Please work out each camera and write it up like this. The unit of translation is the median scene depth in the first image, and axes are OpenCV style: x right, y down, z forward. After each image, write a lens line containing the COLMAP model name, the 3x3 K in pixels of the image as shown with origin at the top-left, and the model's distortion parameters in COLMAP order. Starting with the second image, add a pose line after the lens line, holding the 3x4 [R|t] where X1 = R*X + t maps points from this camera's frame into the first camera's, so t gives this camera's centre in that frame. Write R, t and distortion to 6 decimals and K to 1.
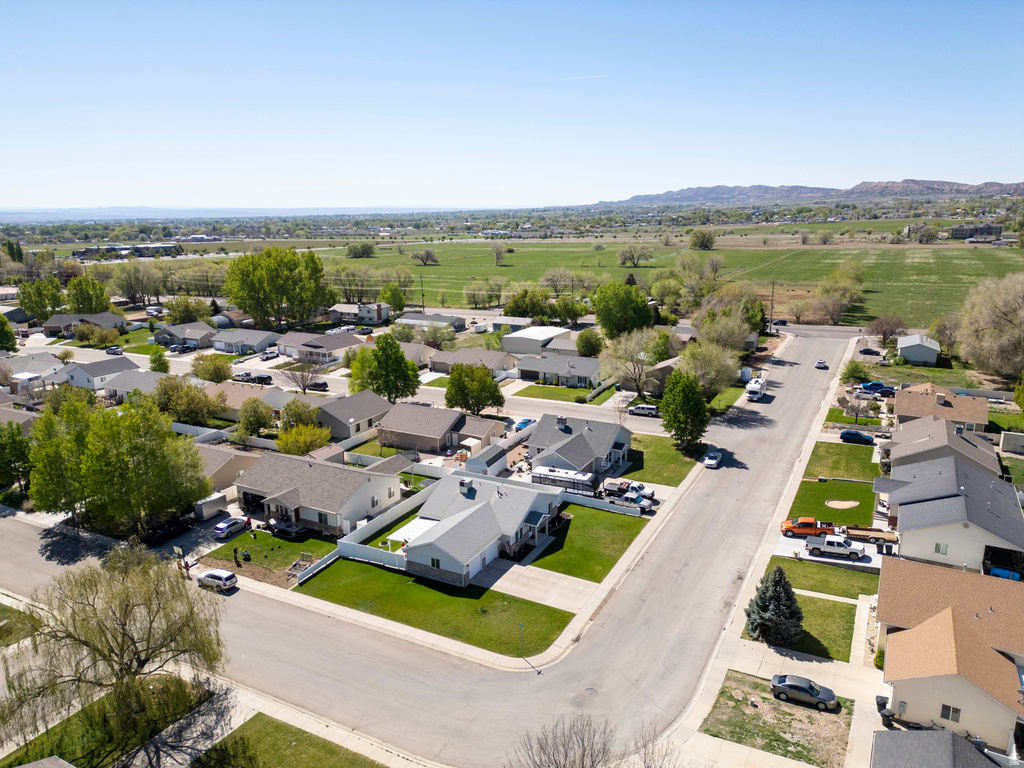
lens RADIAL K [[712.3, 0, 512.0], [0, 712.3, 384.0], [0, 0, 1]] dist [0.074300, -0.060924]
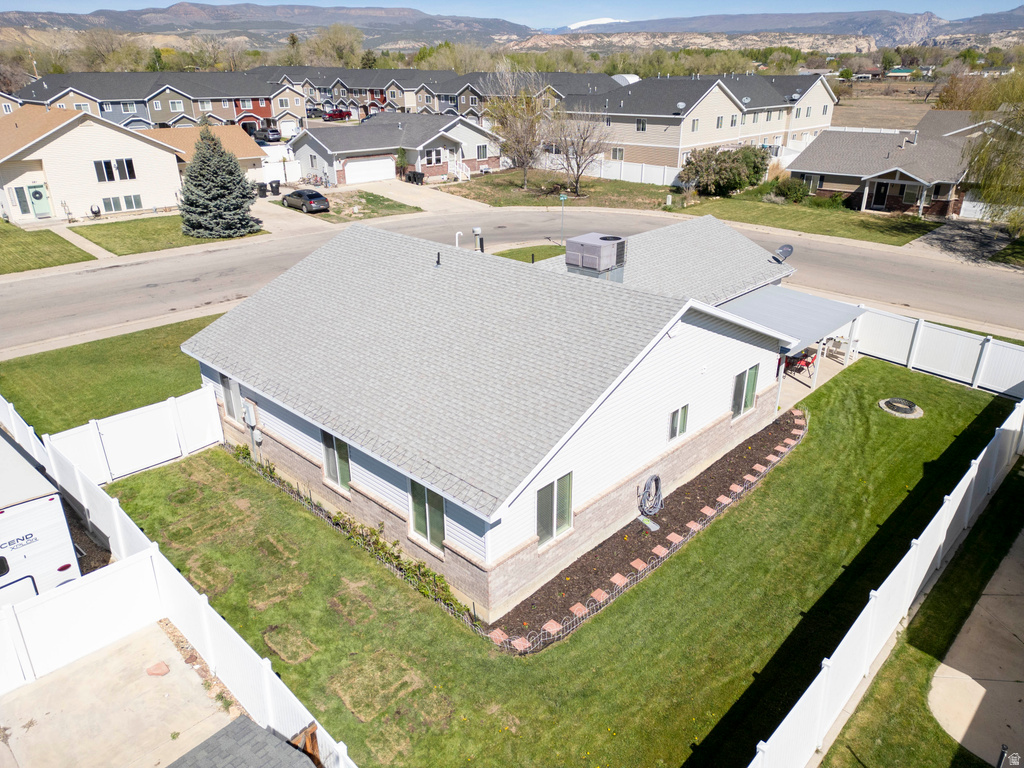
lens RADIAL K [[712.3, 0, 512.0], [0, 712.3, 384.0], [0, 0, 1]] dist [0.074300, -0.060924]
pose [[-0.961774, -0.091370, 0.258150, -0.103321], [0.084996, 0.796534, 0.598590, 0.035005], [-0.260318, 0.597650, -0.758320, 1.213902]]
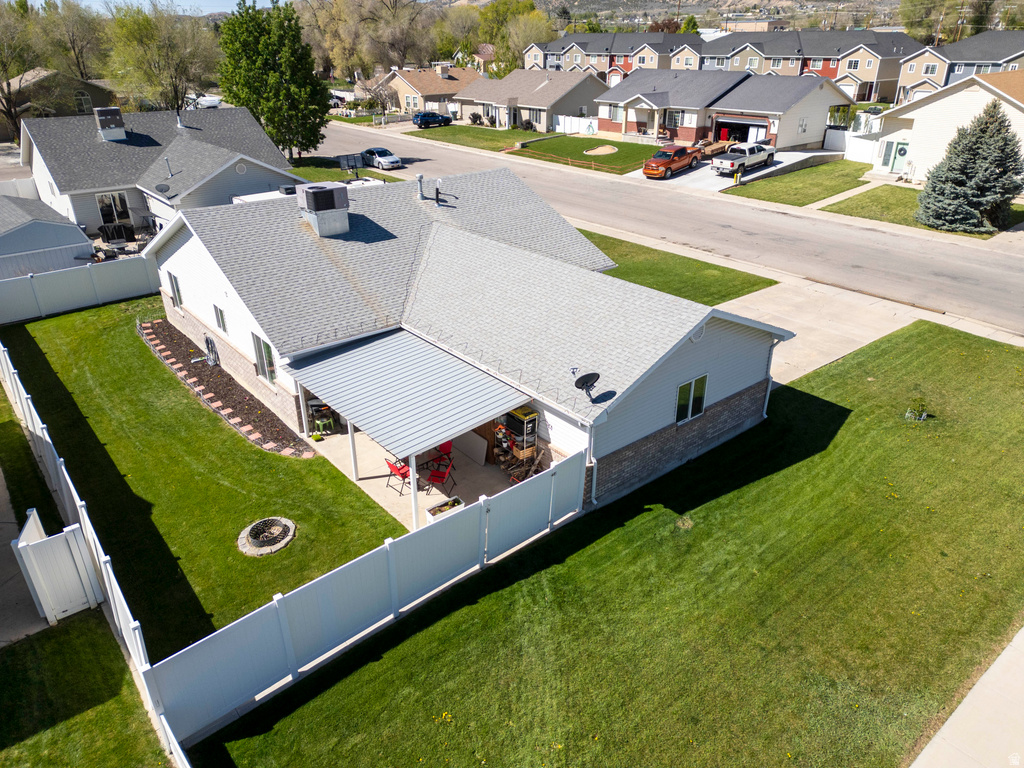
lens RADIAL K [[712.3, 0, 512.0], [0, 712.3, 384.0], [0, 0, 1]] dist [0.074300, -0.060924]
pose [[0.380538, -0.393488, 0.836874, -0.294153], [0.224049, 0.917226, 0.329390, 0.131370], [-0.897214, 0.062155, 0.437200, 0.830713]]
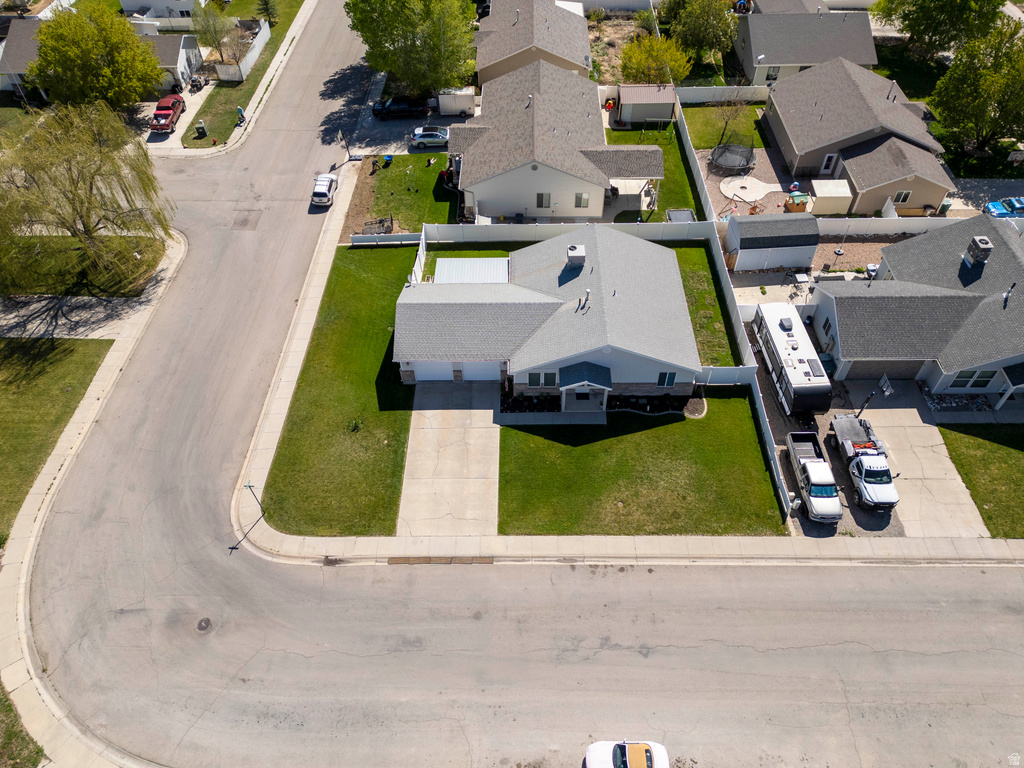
lens RADIAL K [[712.3, 0, 512.0], [0, 712.3, 384.0], [0, 0, 1]] dist [0.074300, -0.060924]
pose [[0.463517, 0.665864, -0.584617, 0.331153], [-0.204587, 0.722369, 0.660551, -0.165600], [0.862146, -0.186572, 0.471058, 0.660577]]
